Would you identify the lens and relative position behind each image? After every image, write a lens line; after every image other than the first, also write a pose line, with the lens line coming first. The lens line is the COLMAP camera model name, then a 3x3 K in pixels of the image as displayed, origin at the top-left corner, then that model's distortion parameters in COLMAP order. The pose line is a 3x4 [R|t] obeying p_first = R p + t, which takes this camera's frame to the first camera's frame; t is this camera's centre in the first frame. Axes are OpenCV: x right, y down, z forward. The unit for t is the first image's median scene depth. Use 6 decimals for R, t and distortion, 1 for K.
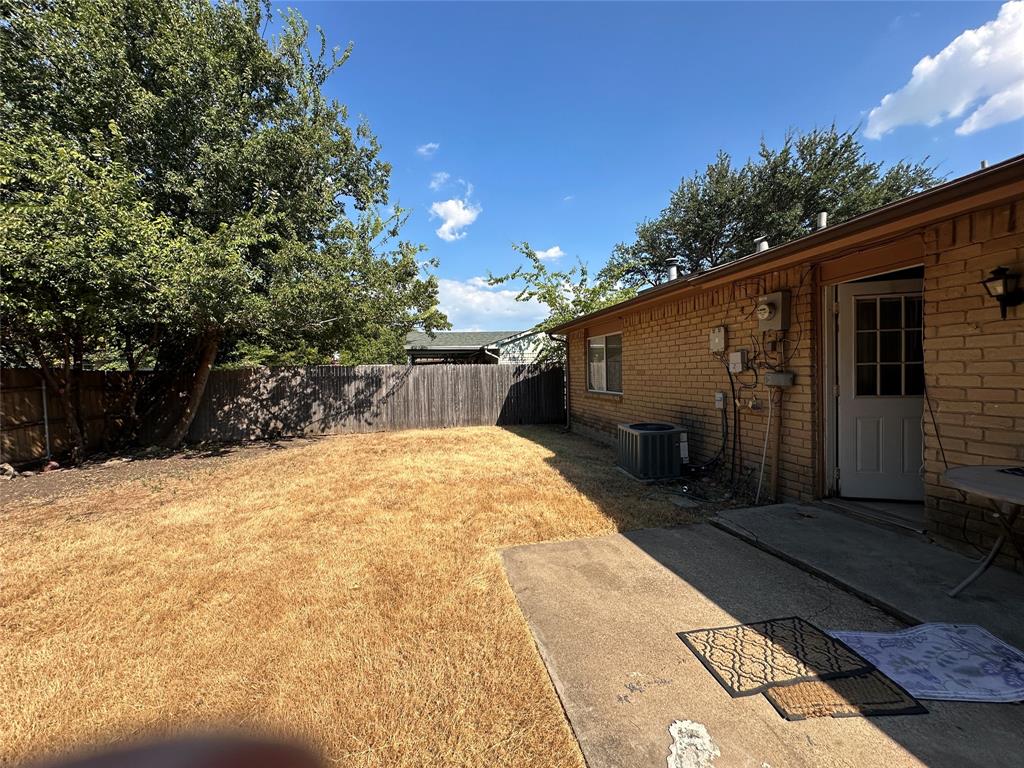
lens RADIAL K [[406.7, 0, 508.0], [0, 406.7, 379.9], [0, 0, 1]] dist [0.000915, 0.000825]
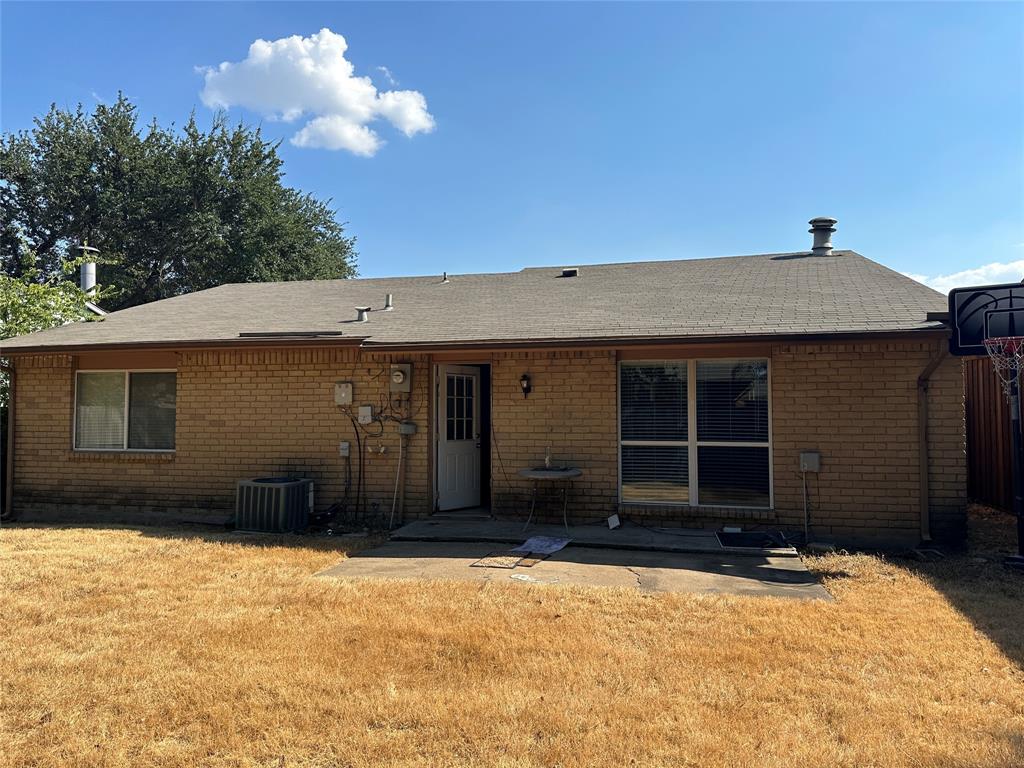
lens RADIAL K [[721.4, 0, 510.4], [0, 721.4, 381.4], [0, 0, 1]] dist [0.091542, -0.133133]
pose [[0.411828, 0.066217, 0.908852, -0.723004], [0.007601, 0.997072, -0.076089, 0.013499], [-0.911230, 0.038243, 0.410119, -0.149132]]
